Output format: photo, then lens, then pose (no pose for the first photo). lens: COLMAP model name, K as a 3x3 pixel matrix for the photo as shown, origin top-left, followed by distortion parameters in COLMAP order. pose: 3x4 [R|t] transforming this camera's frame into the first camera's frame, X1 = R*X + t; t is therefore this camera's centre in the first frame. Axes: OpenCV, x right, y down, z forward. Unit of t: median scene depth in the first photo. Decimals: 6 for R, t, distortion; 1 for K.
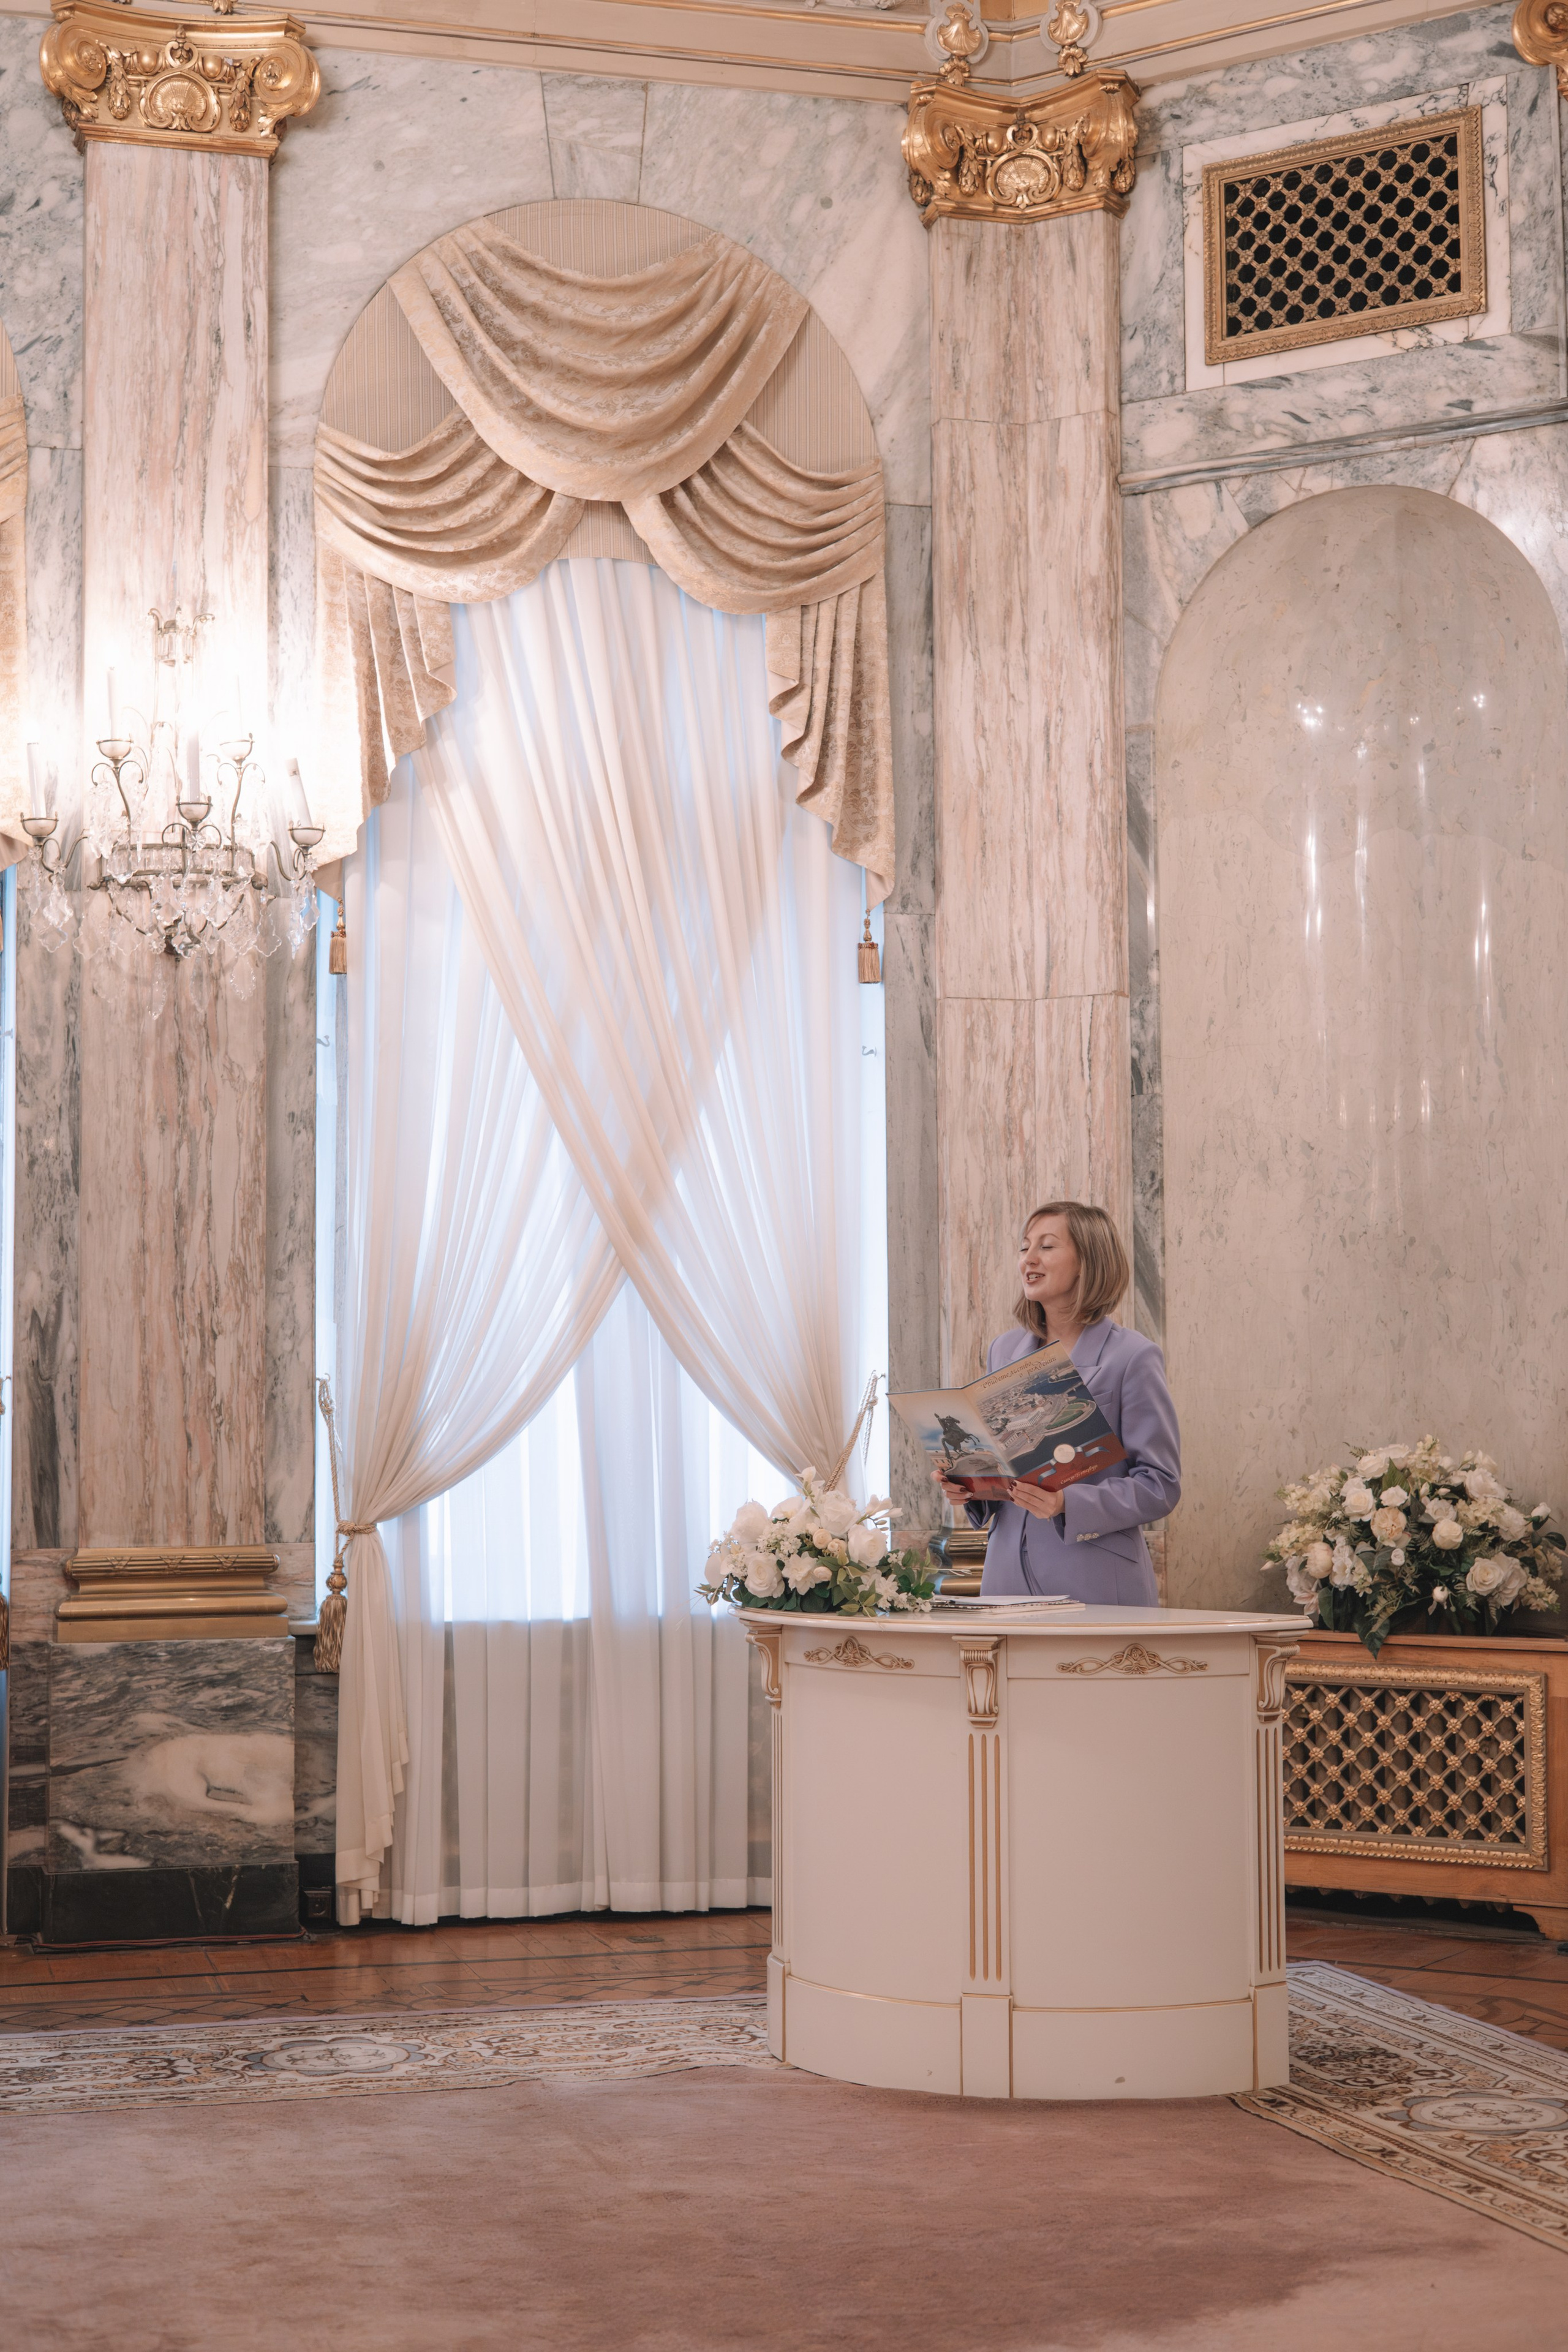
lens RADIAL K [[3307.8, 0, 783.0], [0, 3307.8, 1152.9], [0, 0, 1]] dist [0.022511, 0.000000]
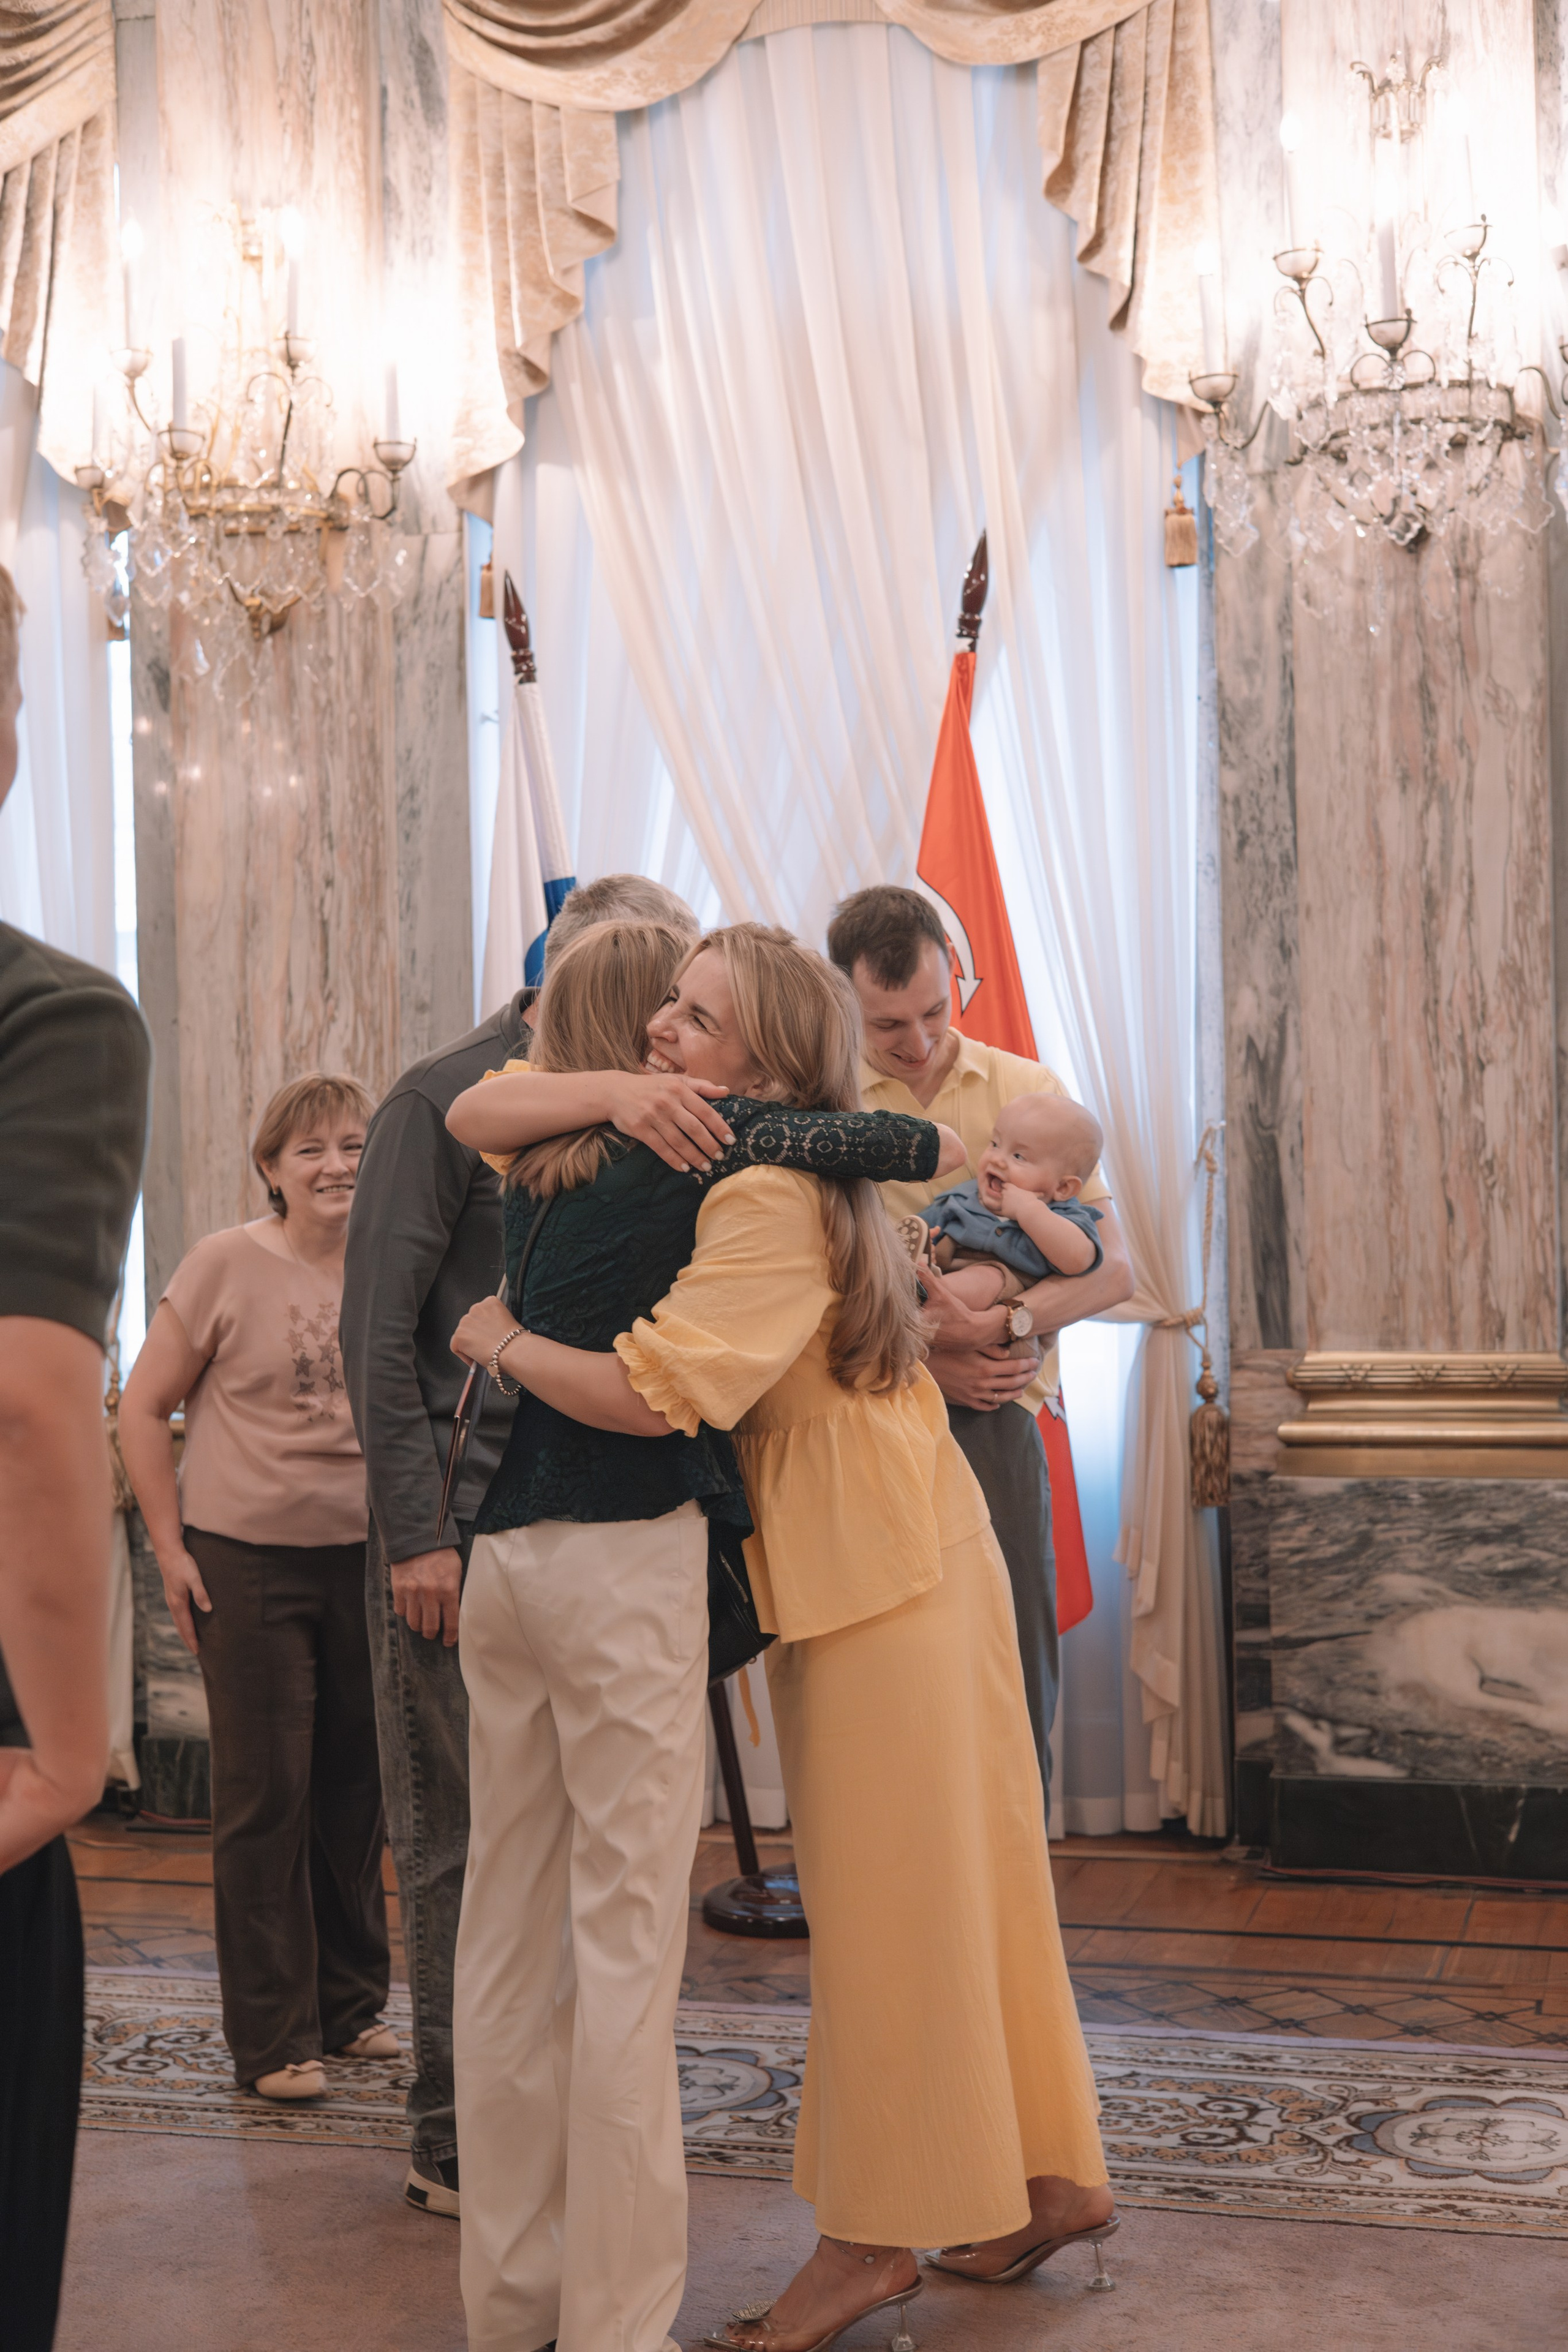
lens RADIAL K [[3307.8, 0, 788.4], [0, 3307.8, 1159.9], [0, 0, 1]] dist [0.022511, 0.000000]
pose [[0.849927, -0.007817, -0.526842, 0.083095], [0.050419, 0.996508, 0.066552, 0.019762], [0.524482, -0.083127, 0.847354, 0.300639]]
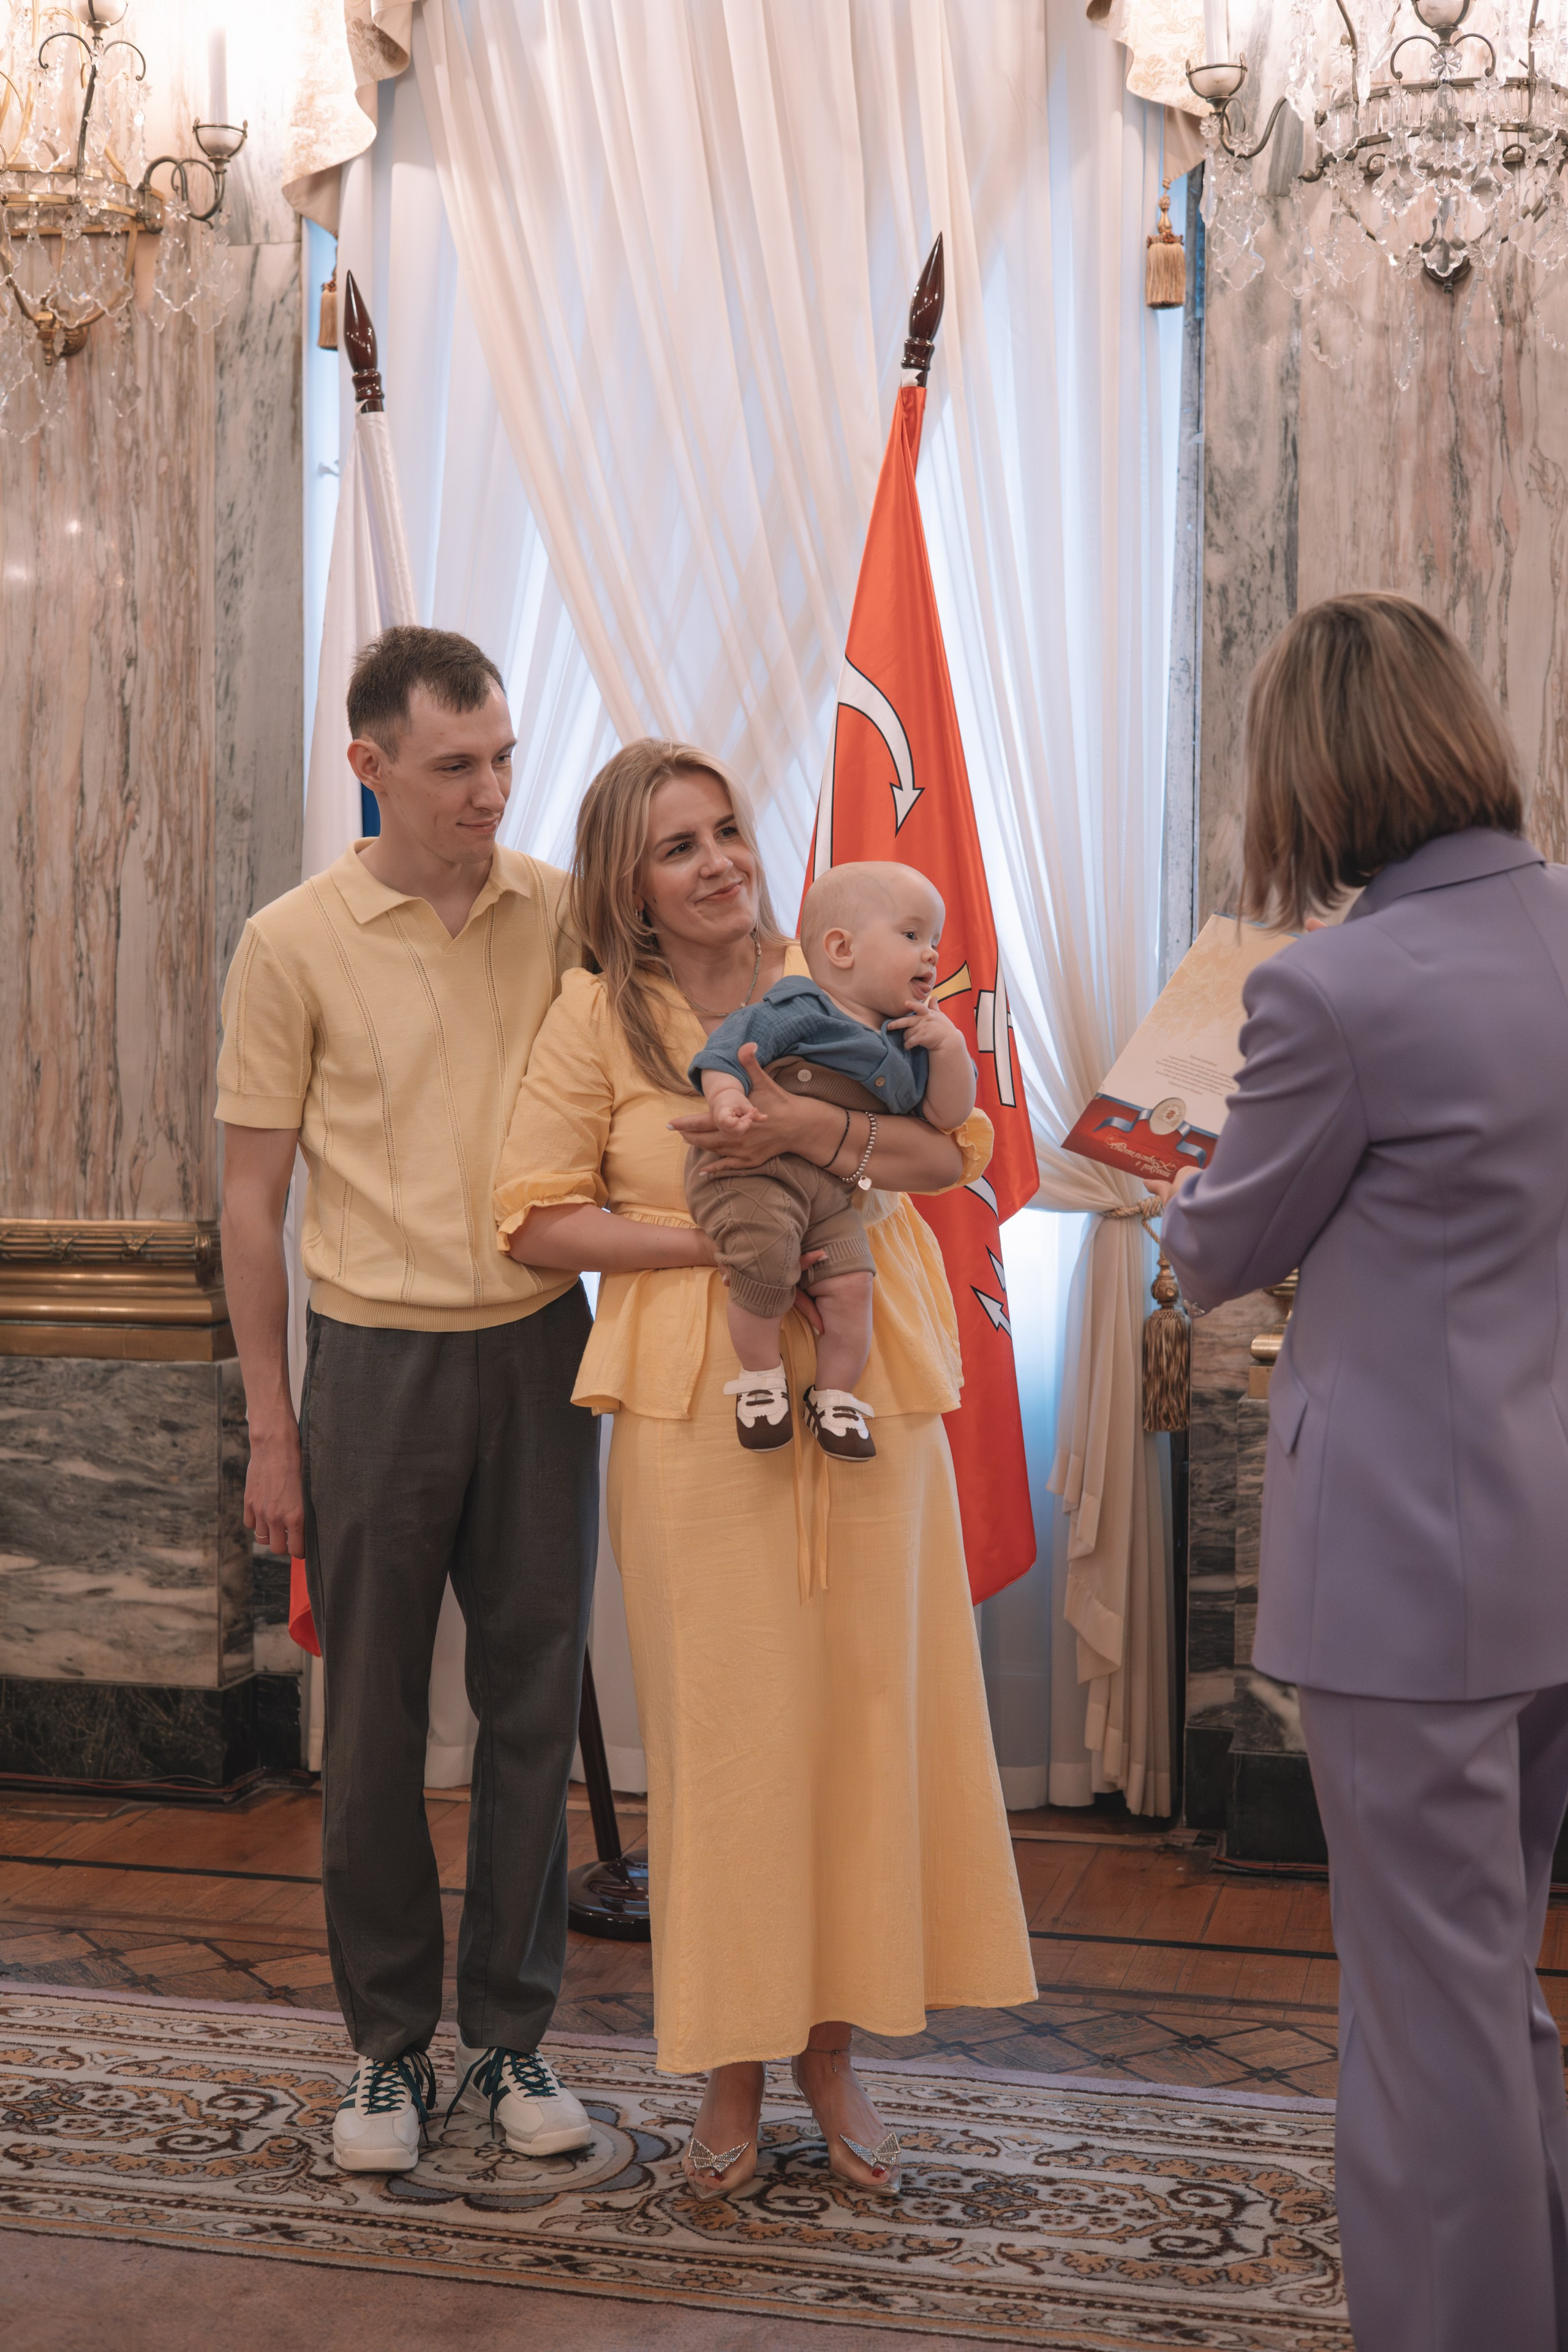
lens RADIAL K [[3307.8, 0, 788.0], [0, 3307.8, 1159.5], [0, 0, 1]] dist [0.022511, 0.000000]
pose [[0.871615, 0.034964, -0.488943, 0.012749], [0.020968, 0.993881, 0.108450, 0.031080], [0.489743, -0.104778, 0.865548, 0.402792]]
